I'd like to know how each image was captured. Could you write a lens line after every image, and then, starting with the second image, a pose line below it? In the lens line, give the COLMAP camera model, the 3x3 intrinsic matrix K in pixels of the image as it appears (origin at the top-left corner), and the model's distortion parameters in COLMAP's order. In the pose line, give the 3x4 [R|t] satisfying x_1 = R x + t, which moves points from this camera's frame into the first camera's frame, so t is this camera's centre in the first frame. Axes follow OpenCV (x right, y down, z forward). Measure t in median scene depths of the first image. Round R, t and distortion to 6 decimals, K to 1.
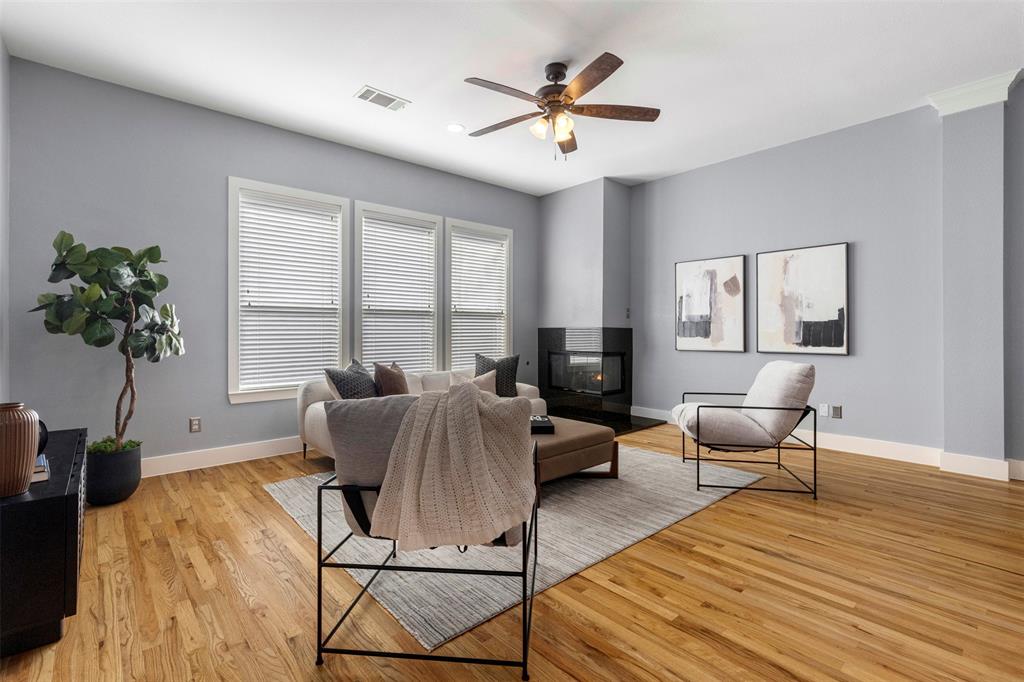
lens RADIAL K [[472.1, 0, 509.1], [0, 472.1, 328.5], [0, 0, 1]] dist [0.007555, -0.000029]
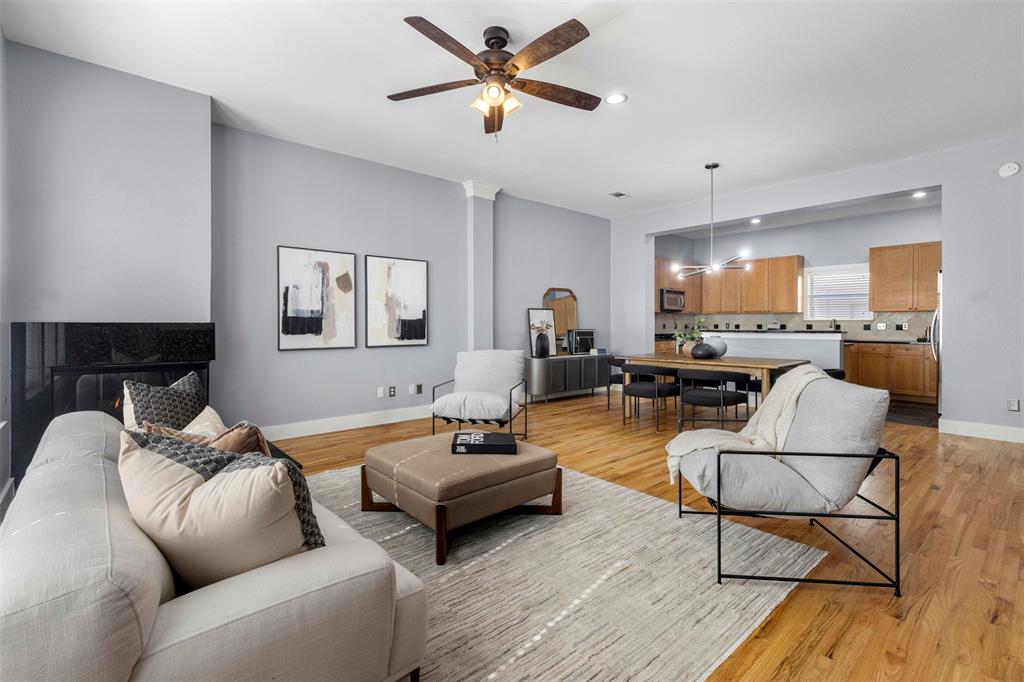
lens RADIAL K [[472.1, 0, 509.1], [0, 472.1, 328.5], [0, 0, 1]] dist [0.007555, -0.000029]
pose [[-0.001679, -0.007979, 0.999967, -0.584867], [-0.007664, 0.999939, 0.007966, -0.003304], [-0.999969, -0.007650, -0.001740, 0.720031]]
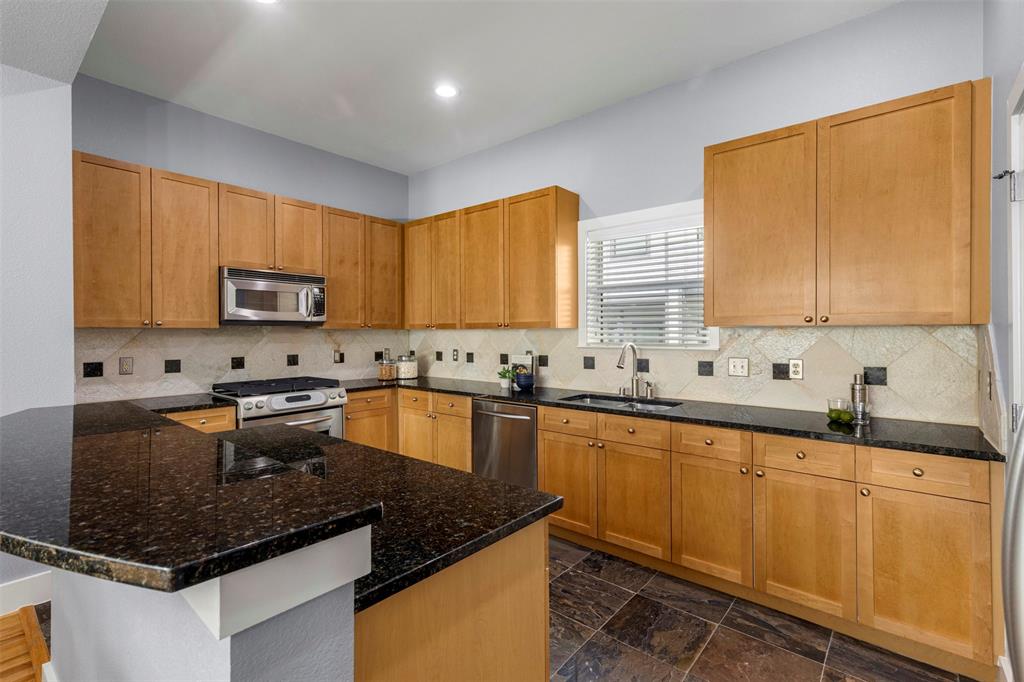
lens RADIAL K [[463.9, 0, 512.0], [0, 463.9, 335.0], [0, 0, 1]] dist [0.004716, 0.000278]
pose [[-0.150700, -0.004335, 0.988570, 0.546907], [-0.003237, 0.999987, 0.003892, -0.051686], [-0.988574, -0.002614, -0.150712, -0.225155]]
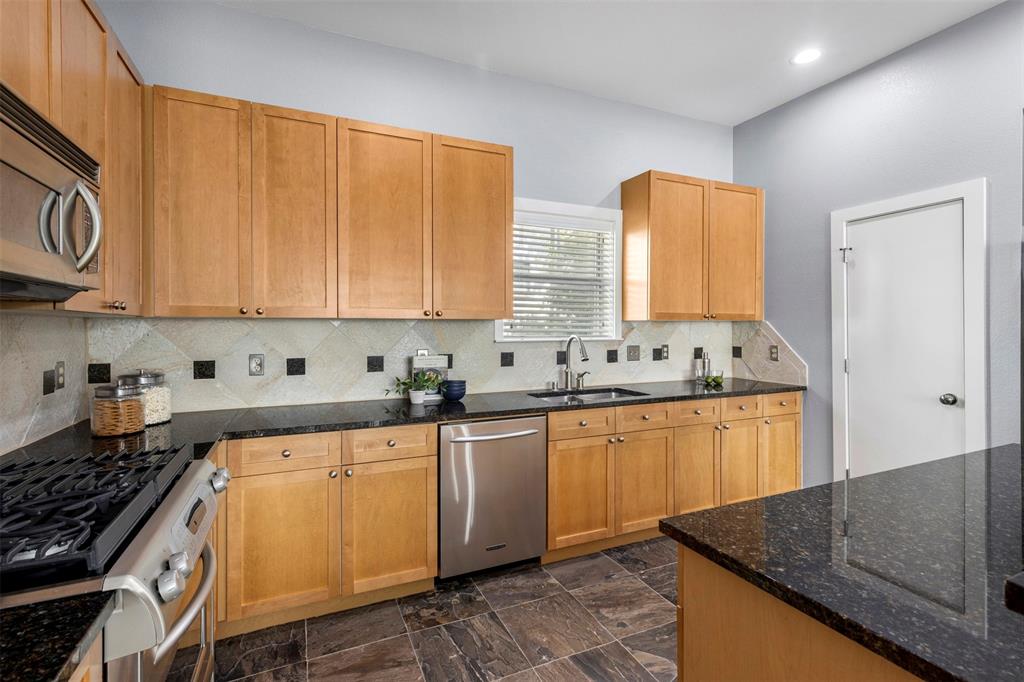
lens RADIAL K [[472.1, 0, 509.1], [0, 472.1, 328.5], [0, 0, 1]] dist [0.007555, -0.000029]
pose [[-0.957163, 0.001550, 0.289545, 1.078200], [0.000447, 0.999992, -0.003876, -0.045527], [-0.289549, -0.003580, -0.957157, 0.184616]]
